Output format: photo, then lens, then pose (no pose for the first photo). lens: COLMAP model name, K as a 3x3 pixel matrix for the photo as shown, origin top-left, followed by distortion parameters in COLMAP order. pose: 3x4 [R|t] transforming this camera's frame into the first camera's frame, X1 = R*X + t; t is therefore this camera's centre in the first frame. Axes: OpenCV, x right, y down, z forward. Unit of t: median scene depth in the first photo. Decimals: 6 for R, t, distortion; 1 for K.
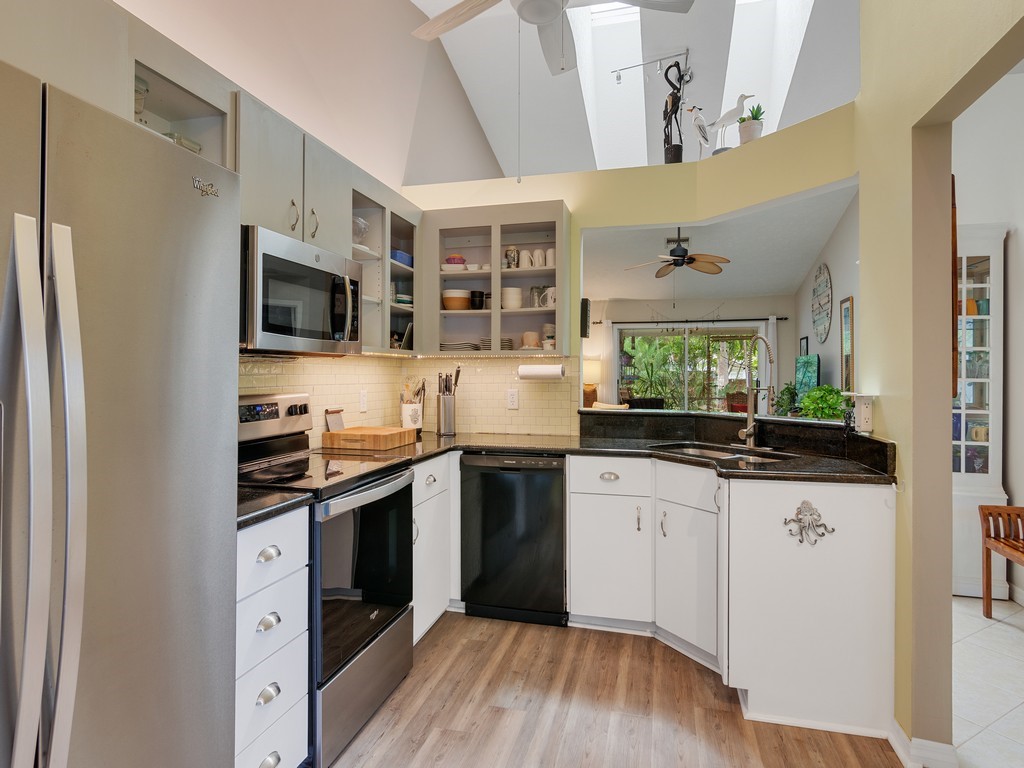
lens RADIAL K [[550.8, 0, 517.3], [0, 550.8, 374.4], [0, 0, 1]] dist [-0.006837, -0.002017]
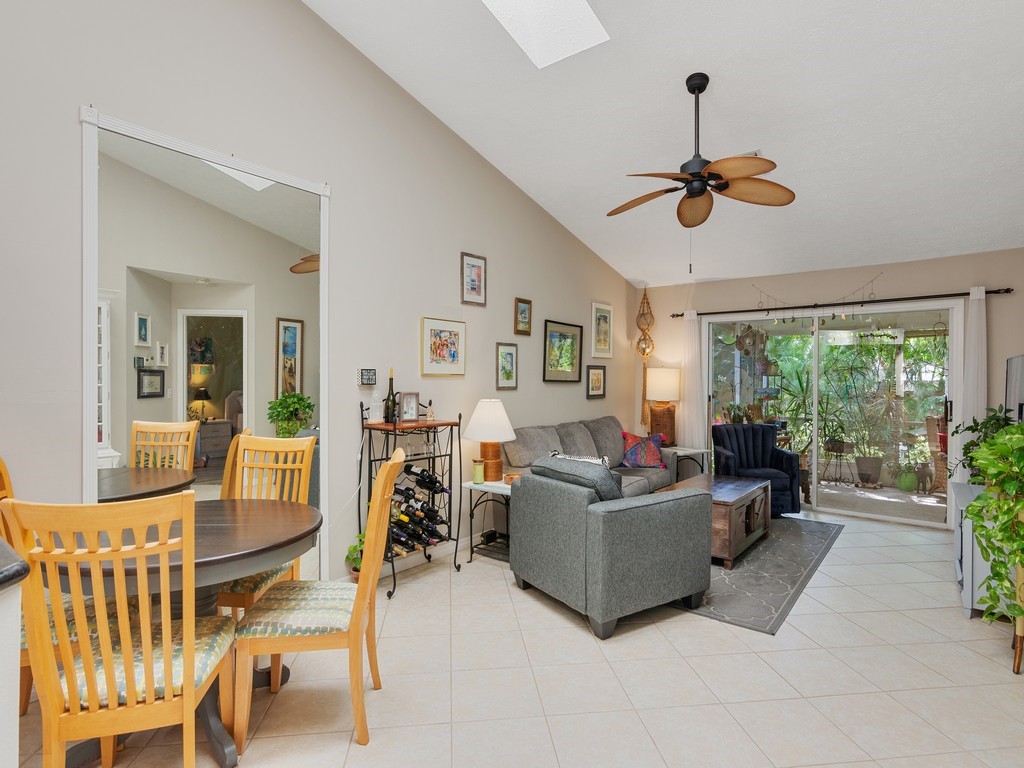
lens RADIAL K [[541.7, 0, 503.1], [0, 541.7, 382.3], [0, 0, 1]] dist [-0.000470, -0.002644]
pose [[0.927000, -0.001810, -0.375056, 0.206873], [0.000723, 0.999995, -0.003038, -0.005992], [0.375060, 0.002545, 0.926997, 0.279351]]
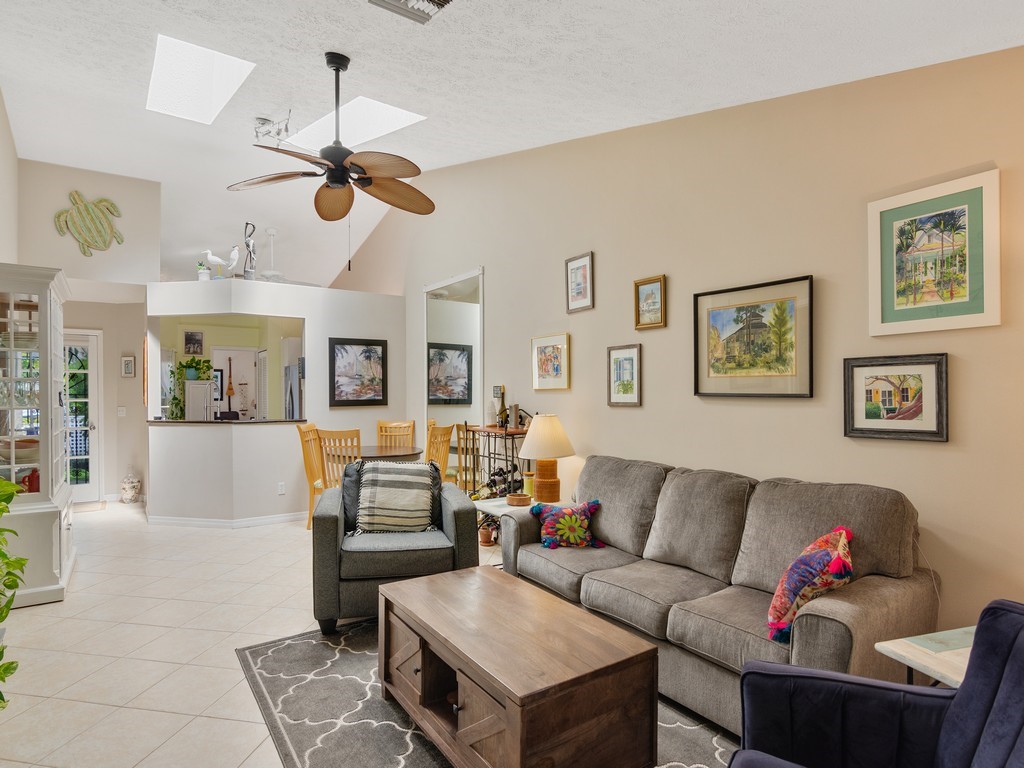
lens RADIAL K [[550.8, 0, 508.0], [0, 550.8, 394.2], [0, 0, 1]] dist [-0.006837, -0.002017]
pose [[-0.624255, -0.003908, -0.781211, 0.392472], [-0.005649, 0.999984, -0.000488, -0.008866], [0.781200, 0.004109, -0.624267, 0.980352]]
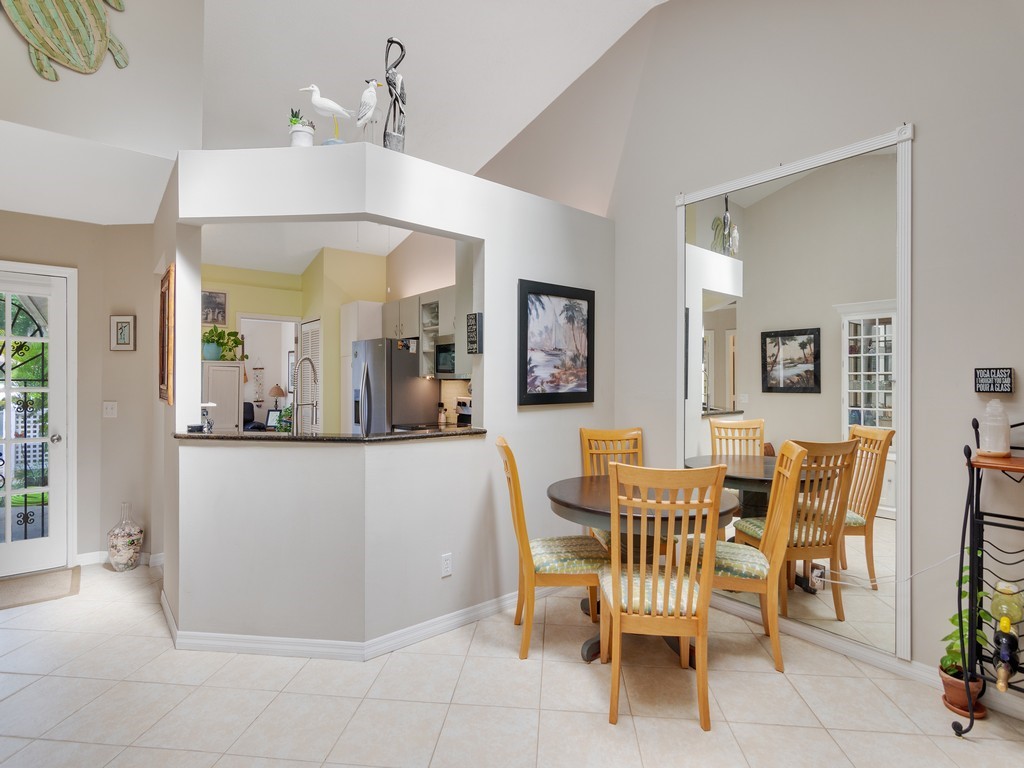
lens RADIAL K [[510.7, 0, 513.0], [0, 510.7, 380.6], [0, 0, 1]] dist [-0.005919, -0.000615]
pose [[-0.559080, -0.012082, -0.829025, 0.286477], [-0.012617, 0.999902, -0.006063, -0.007105], [0.829017, 0.007070, -0.559178, 0.568439]]
